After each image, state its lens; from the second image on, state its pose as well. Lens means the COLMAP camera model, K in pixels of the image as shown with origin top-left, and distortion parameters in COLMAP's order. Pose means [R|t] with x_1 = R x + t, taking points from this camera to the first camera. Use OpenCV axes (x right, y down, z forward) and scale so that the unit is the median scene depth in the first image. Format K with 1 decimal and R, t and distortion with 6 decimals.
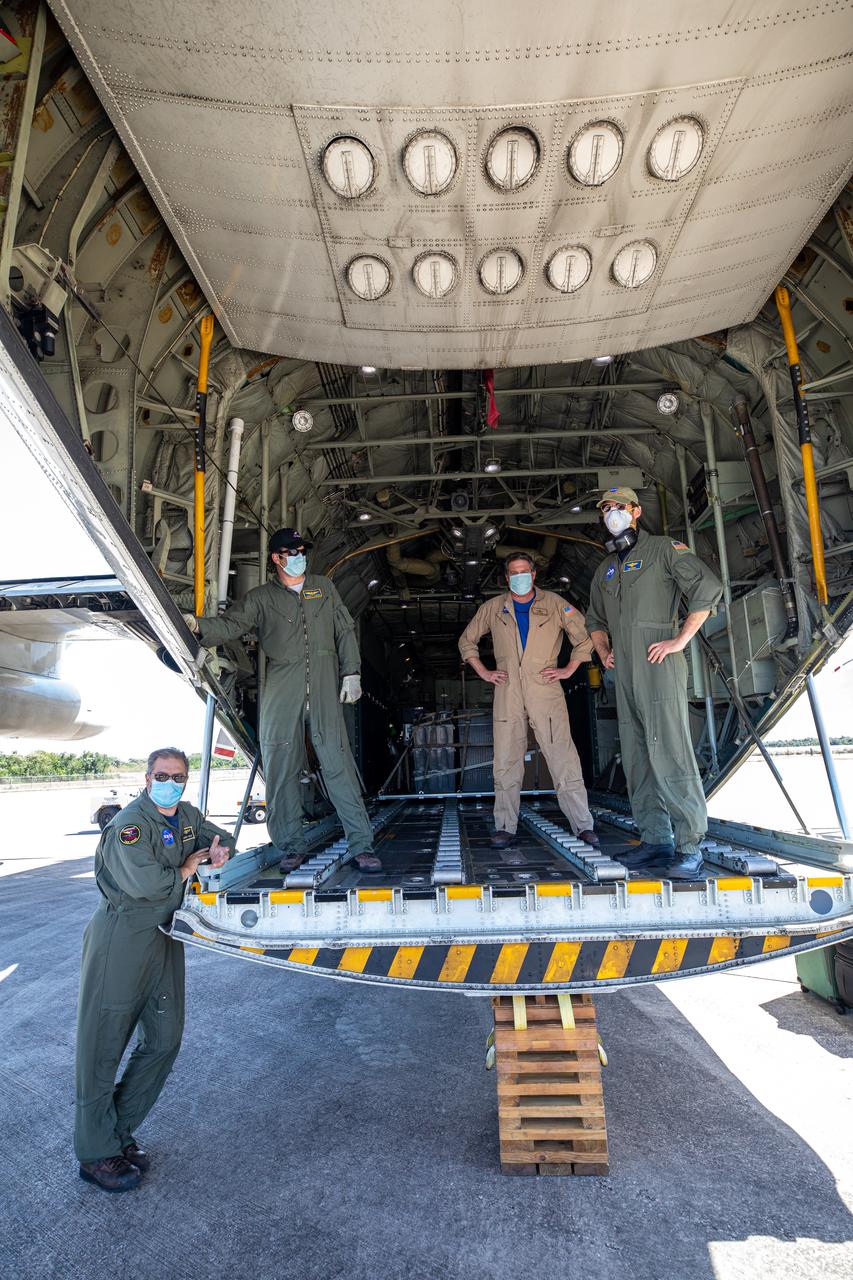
lens RADIAL K [[695.5, 0, 426.5], [0, 695.5, 640.0], [0, 0, 1]] dist [-0.002578, -0.000413]
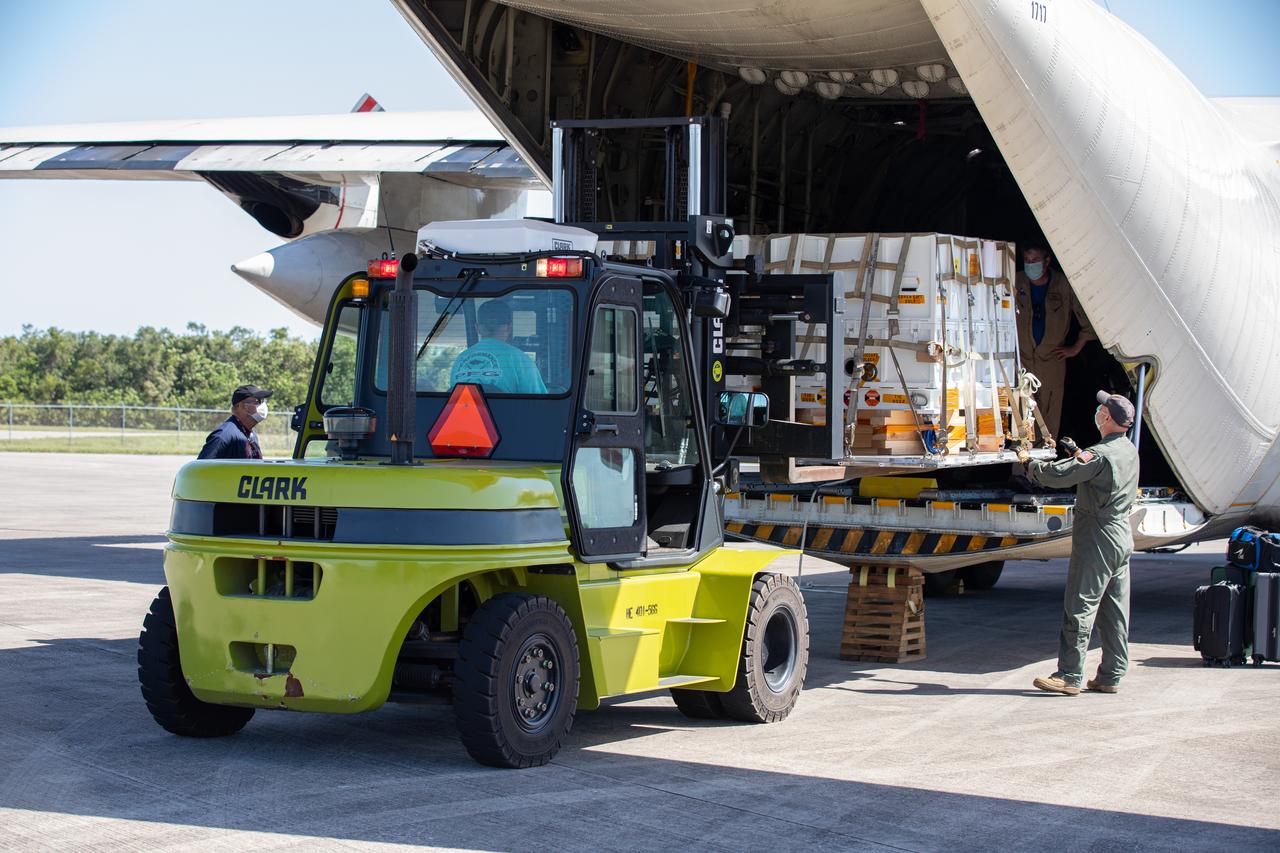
lens RADIAL K [[3026.1, 0, 640.0], [0, 3026.1, 426.5], [0, 0, 1]] dist [-0.716010, 0.021516]
pose [[0.922943, 0.072442, -0.378059, 1.652250], [-0.006098, 0.984761, 0.173808, -0.727866], [0.384888, -0.158109, 0.909320, -3.974618]]
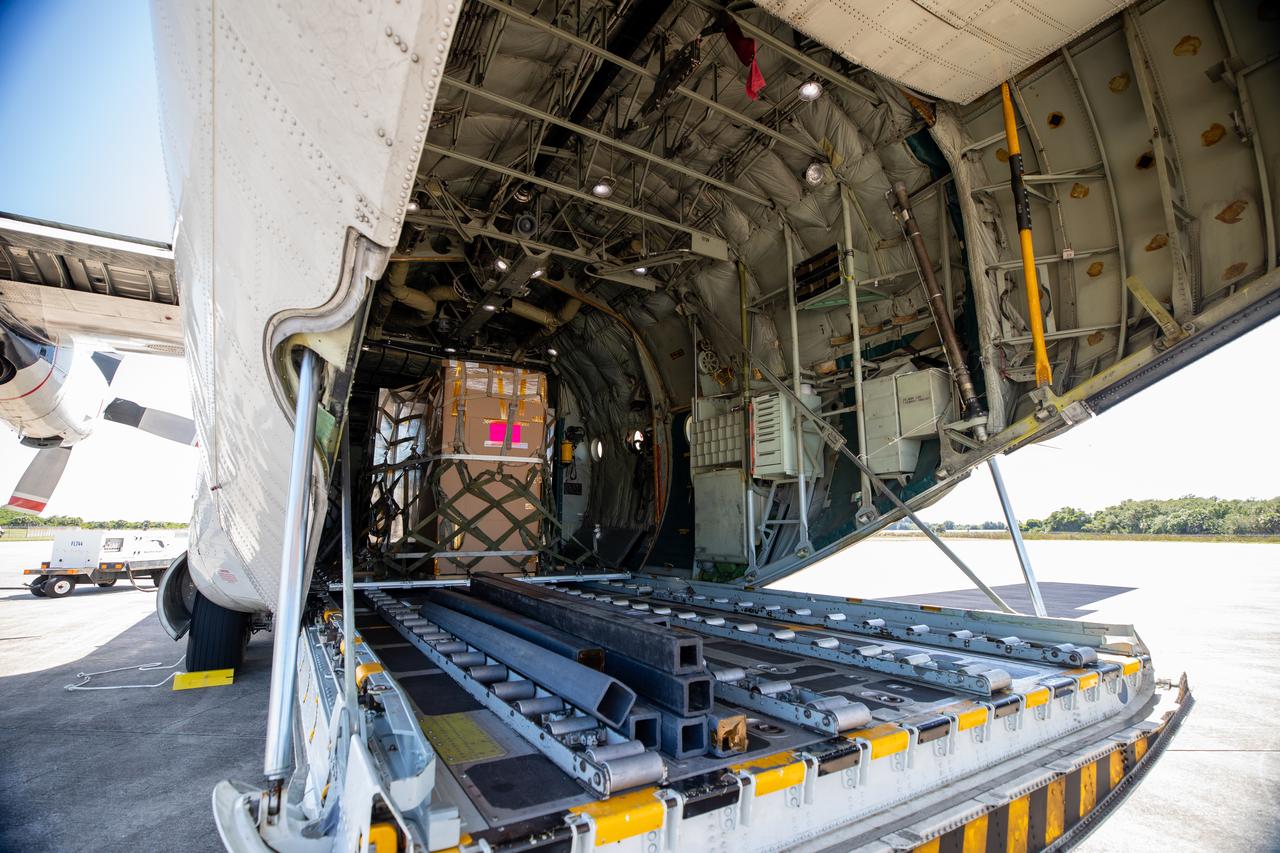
lens RADIAL K [[585.5, 0, 640.0], [0, 585.5, 426.5], [0, 0, 1]] dist [-0.028801, -0.000161]
pose [[0.832572, 0.131240, 0.538145, -0.352359], [-0.123701, 0.991043, -0.050310, 0.120034], [-0.539928, -0.024682, 0.841349, 0.586901]]
